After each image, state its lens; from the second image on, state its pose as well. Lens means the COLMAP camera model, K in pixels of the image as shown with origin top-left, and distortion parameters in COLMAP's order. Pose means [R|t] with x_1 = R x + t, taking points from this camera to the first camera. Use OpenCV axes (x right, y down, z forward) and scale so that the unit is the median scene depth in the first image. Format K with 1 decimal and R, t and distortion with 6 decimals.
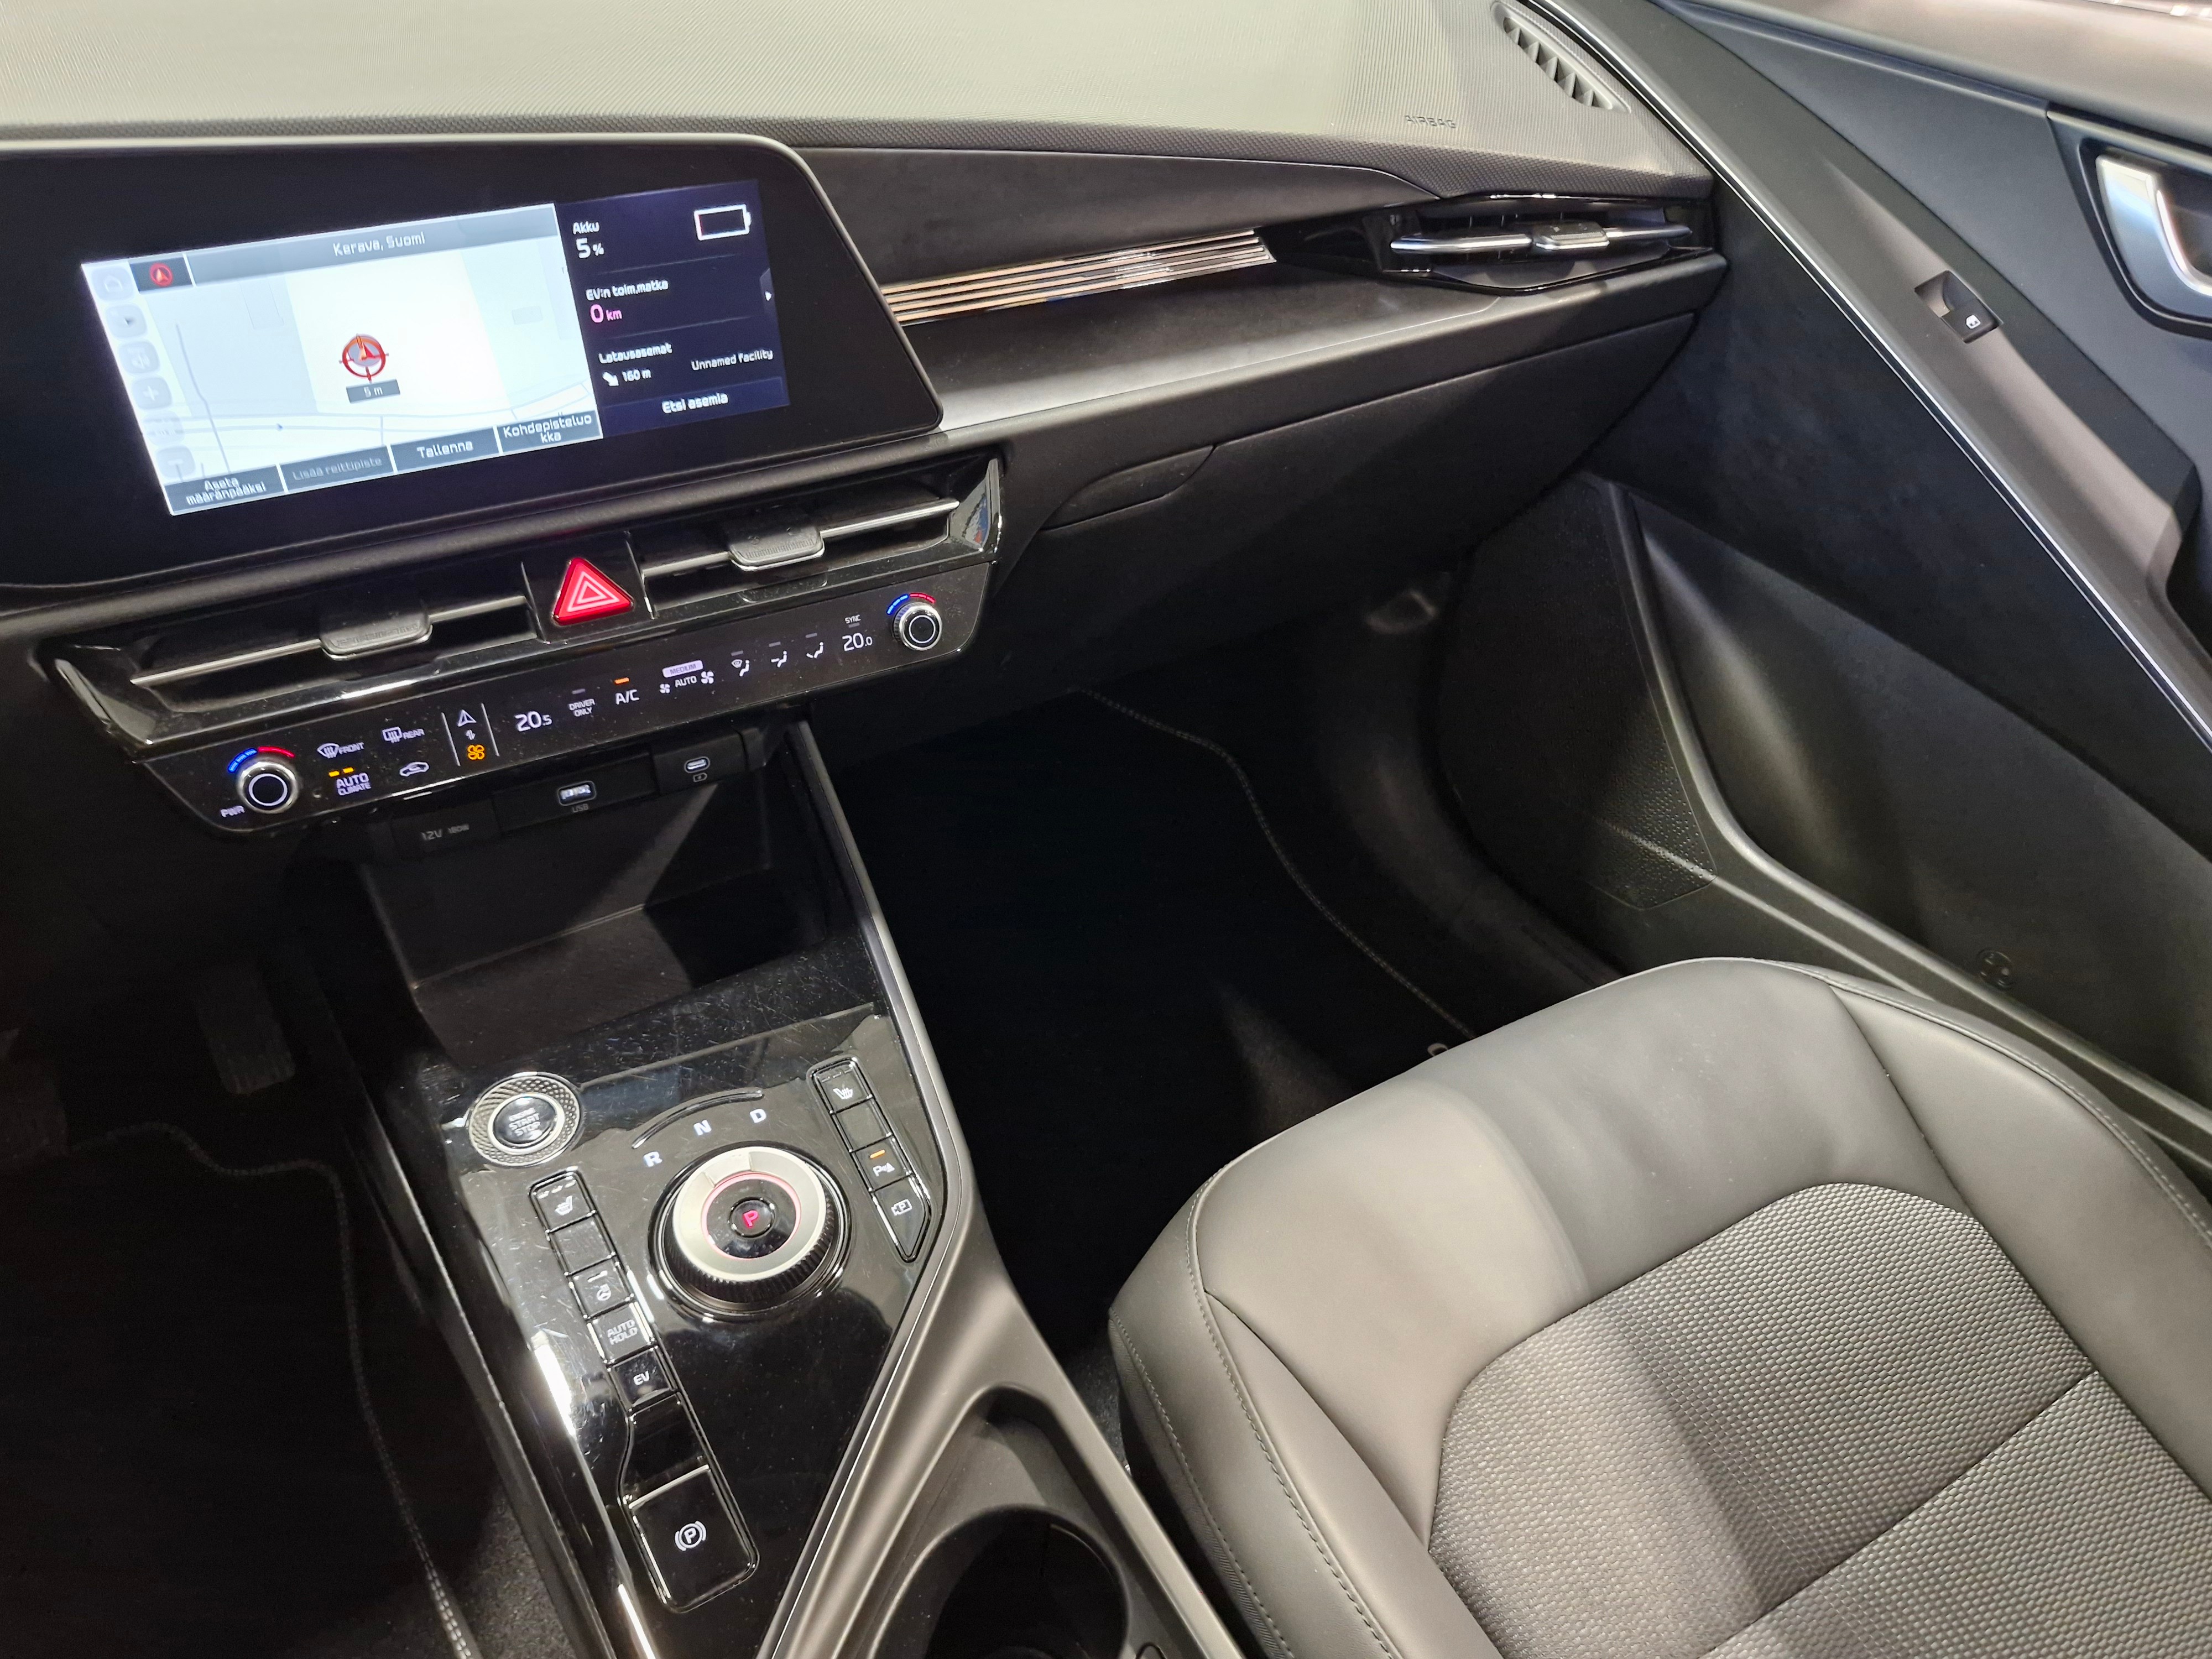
lens RADIAL K [[1611.7, 0, 1104.5], [0, 1611.7, 844.2], [0, 0, 1]] dist [0.103724, -0.153215]
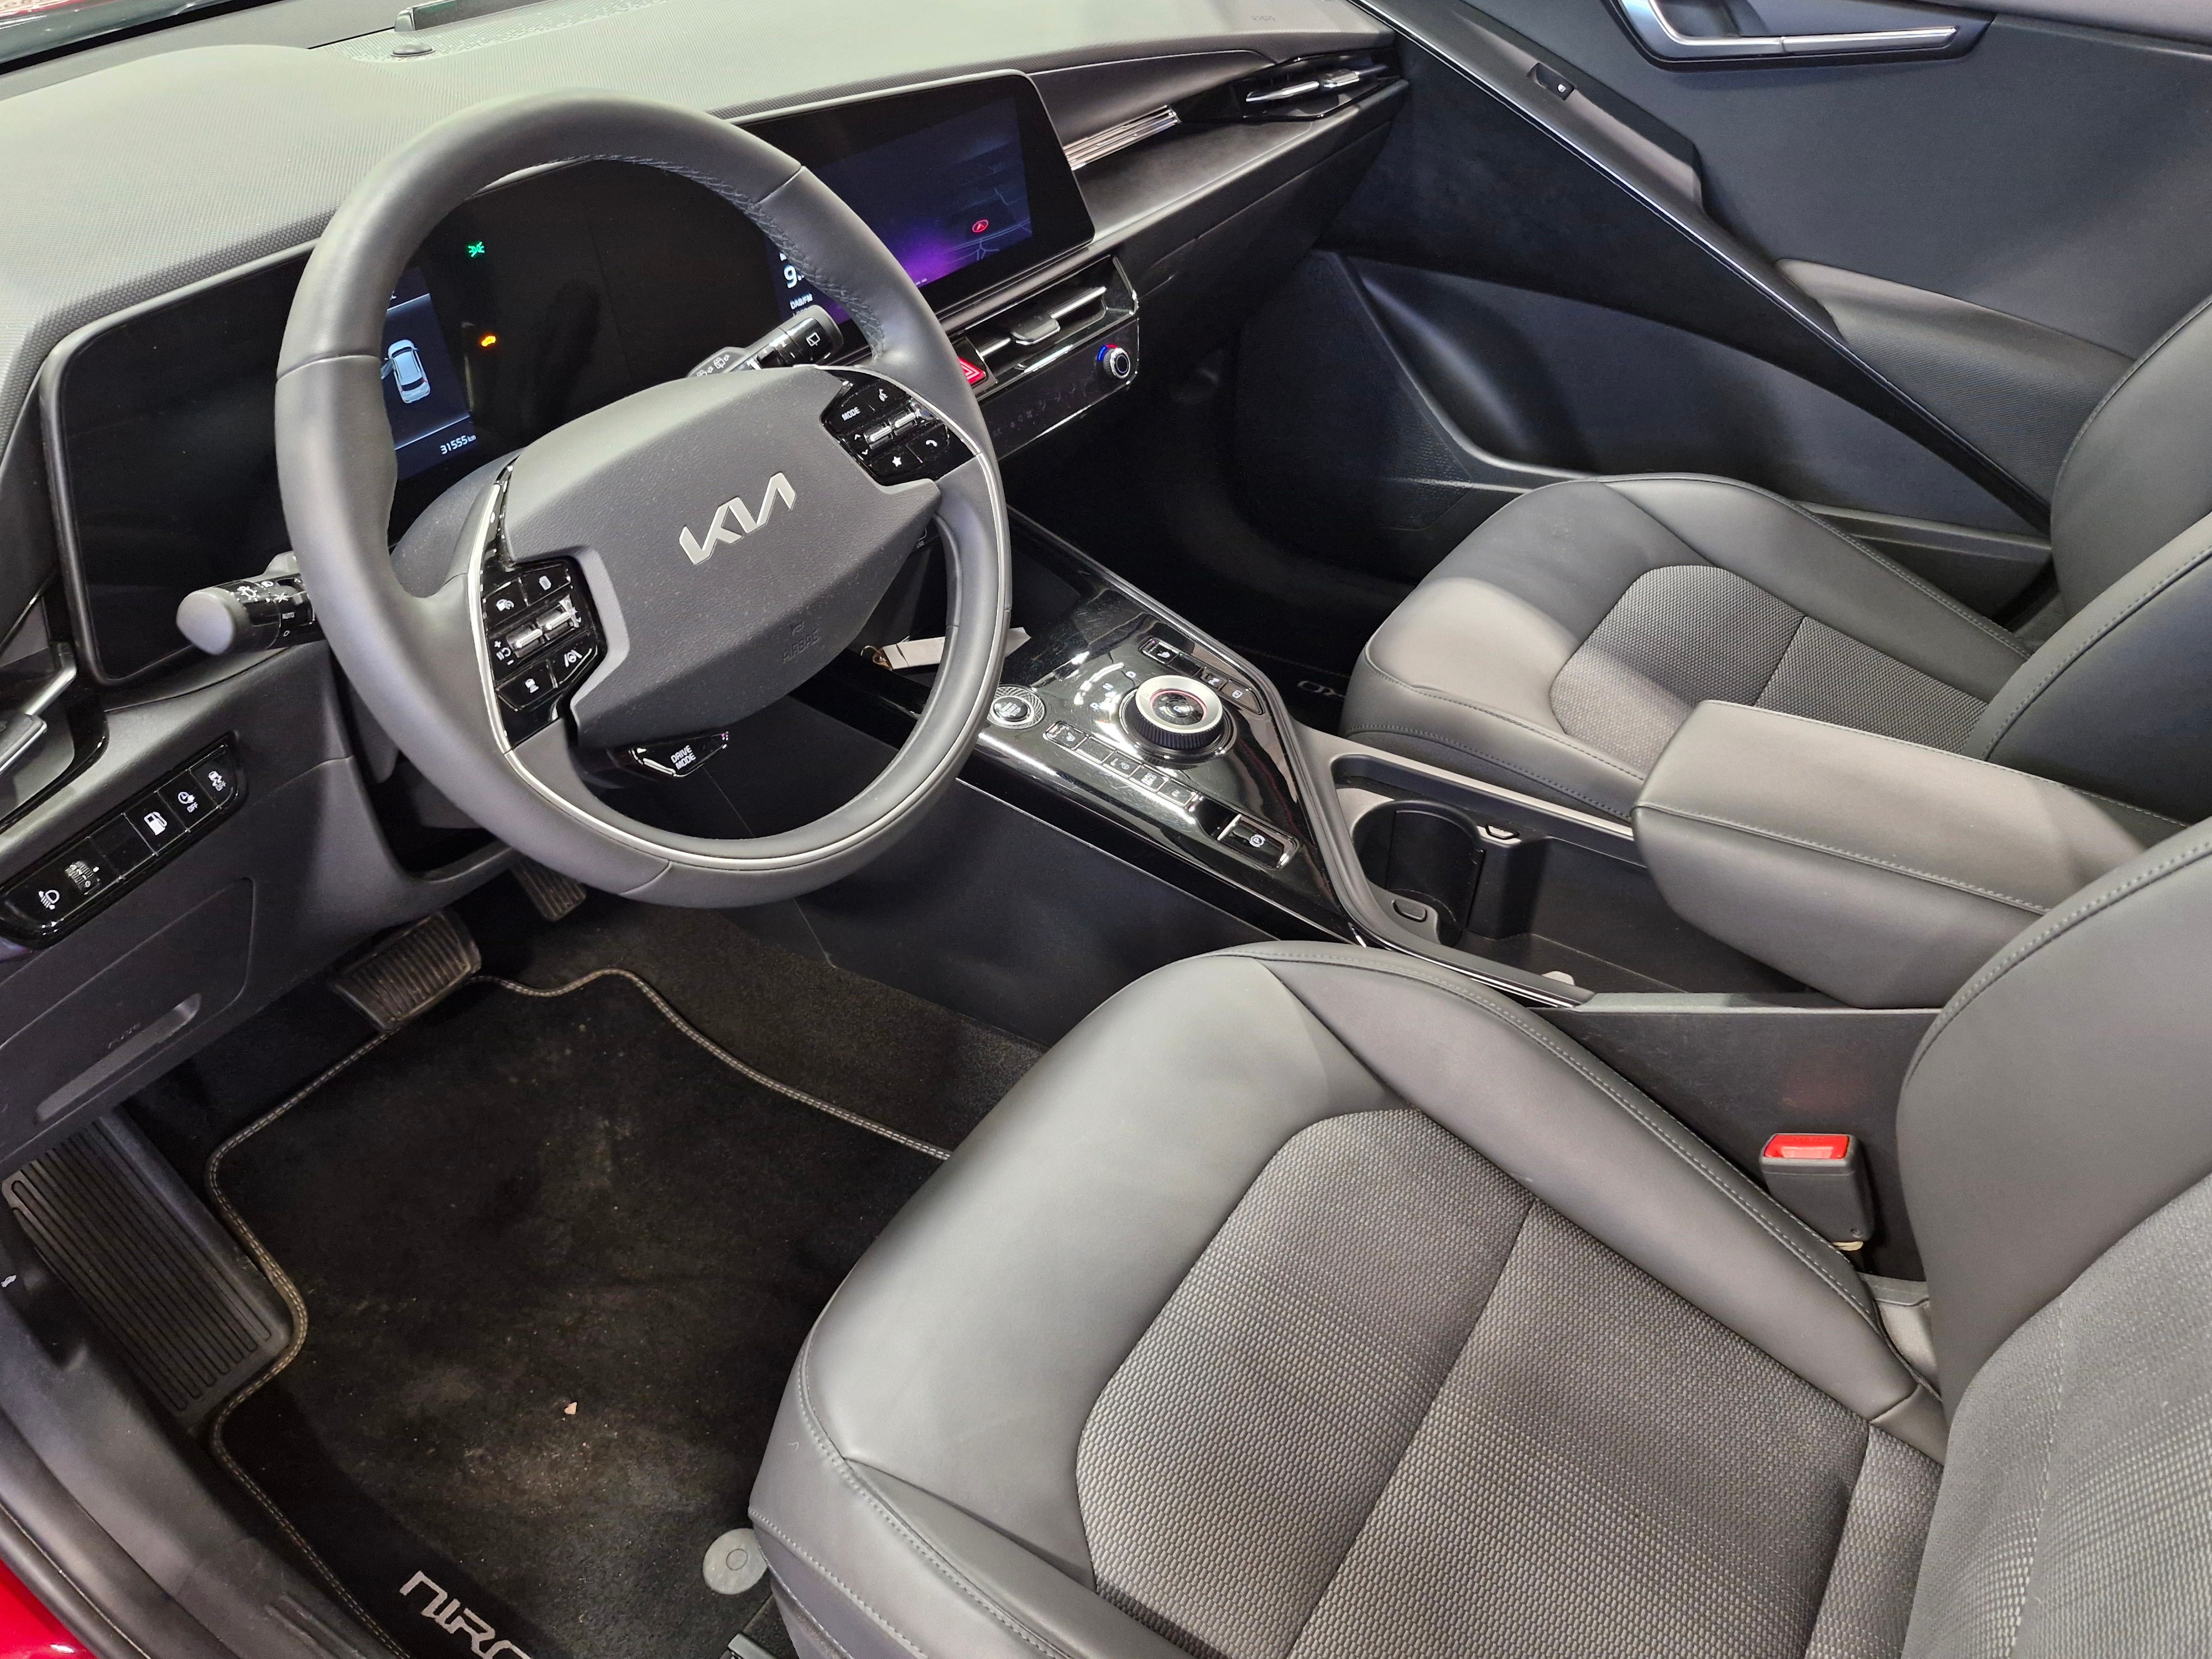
lens RADIAL K [[1655.4, 0, 1097.2], [0, 1655.4, 825.7], [0, 0, 1]] dist [0.110808, -0.178758]
pose [[0.897719, -0.297001, 0.325410, -0.825642], [0.300888, 0.952838, 0.039584, 0.235075], [-0.321819, 0.062376, 0.944744, -0.539450]]
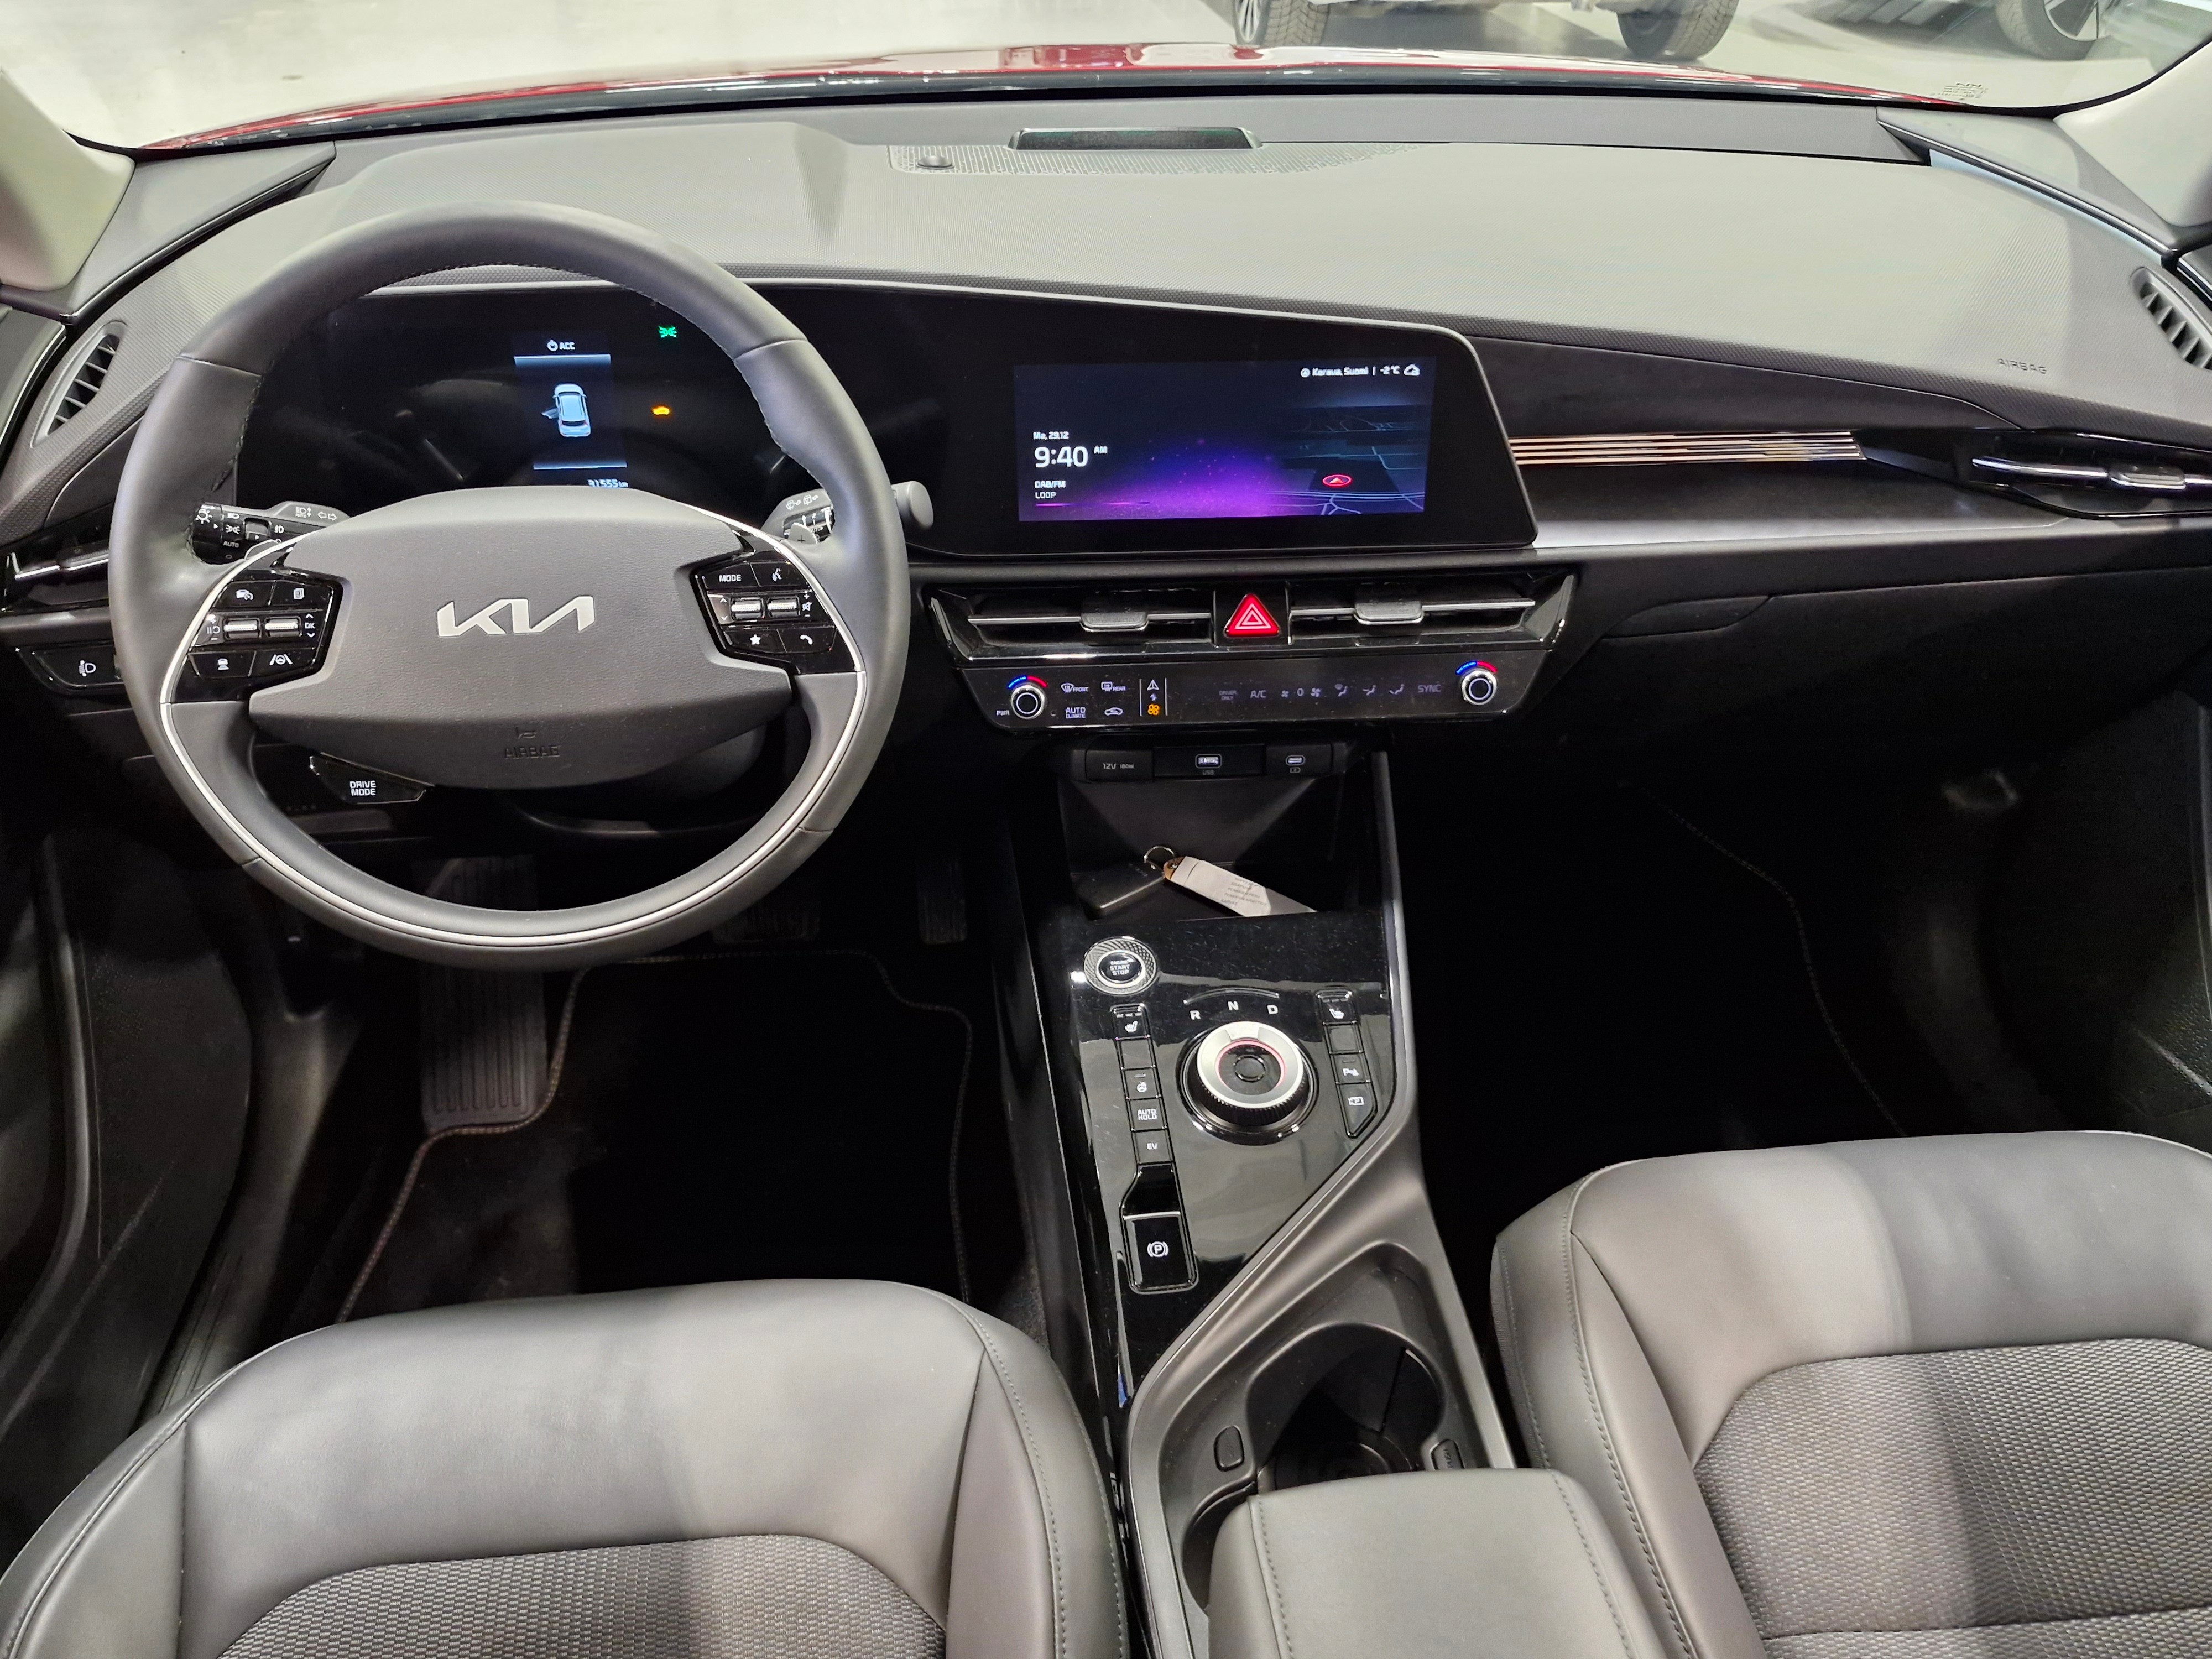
lens RADIAL K [[1658.9, 0, 1106.0], [0, 1658.9, 829.5], [0, 0, 1]] dist [0.106856, -0.137953]
pose [[0.903342, 0.221915, -0.367051, 0.139481], [-0.250950, 0.967447, -0.032701, 0.101010], [0.347846, 0.121652, 0.929626, -0.367605]]
